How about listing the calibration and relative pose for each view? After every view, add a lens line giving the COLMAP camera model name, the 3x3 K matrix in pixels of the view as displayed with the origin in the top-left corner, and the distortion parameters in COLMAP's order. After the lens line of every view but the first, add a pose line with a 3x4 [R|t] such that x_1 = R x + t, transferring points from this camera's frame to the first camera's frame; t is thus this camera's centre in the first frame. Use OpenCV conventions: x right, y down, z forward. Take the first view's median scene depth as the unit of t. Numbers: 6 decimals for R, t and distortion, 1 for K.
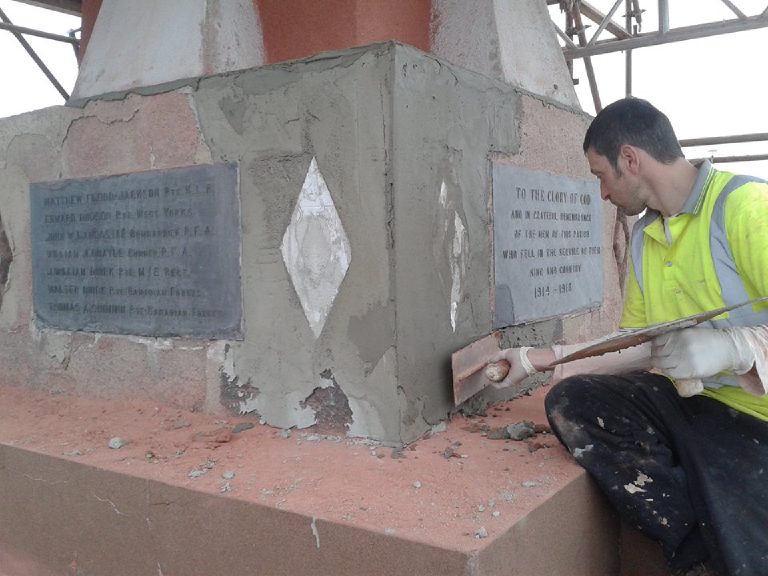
lens RADIAL K [[755.2, 0, 384.9], [0, 755.2, 262.5], [0, 0, 1]] dist [0.230916, -0.588624]
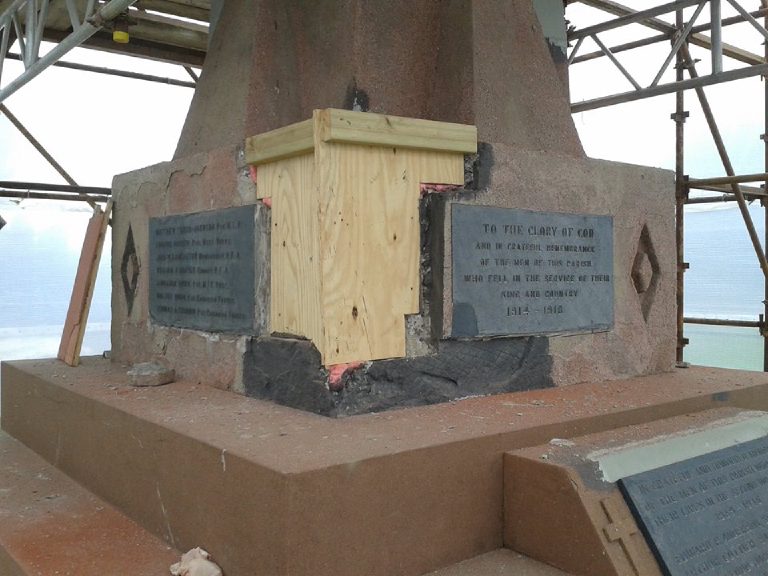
lens RADIAL K [[755.2, 0, 384.9], [0, 755.2, 262.5], [0, 0, 1]] dist [0.230916, -0.588624]
pose [[0.957239, 0.020537, -0.288567, 0.379239], [-0.028643, 0.999304, -0.023895, -0.003264], [0.287876, 0.031139, 0.957161, -0.208886]]
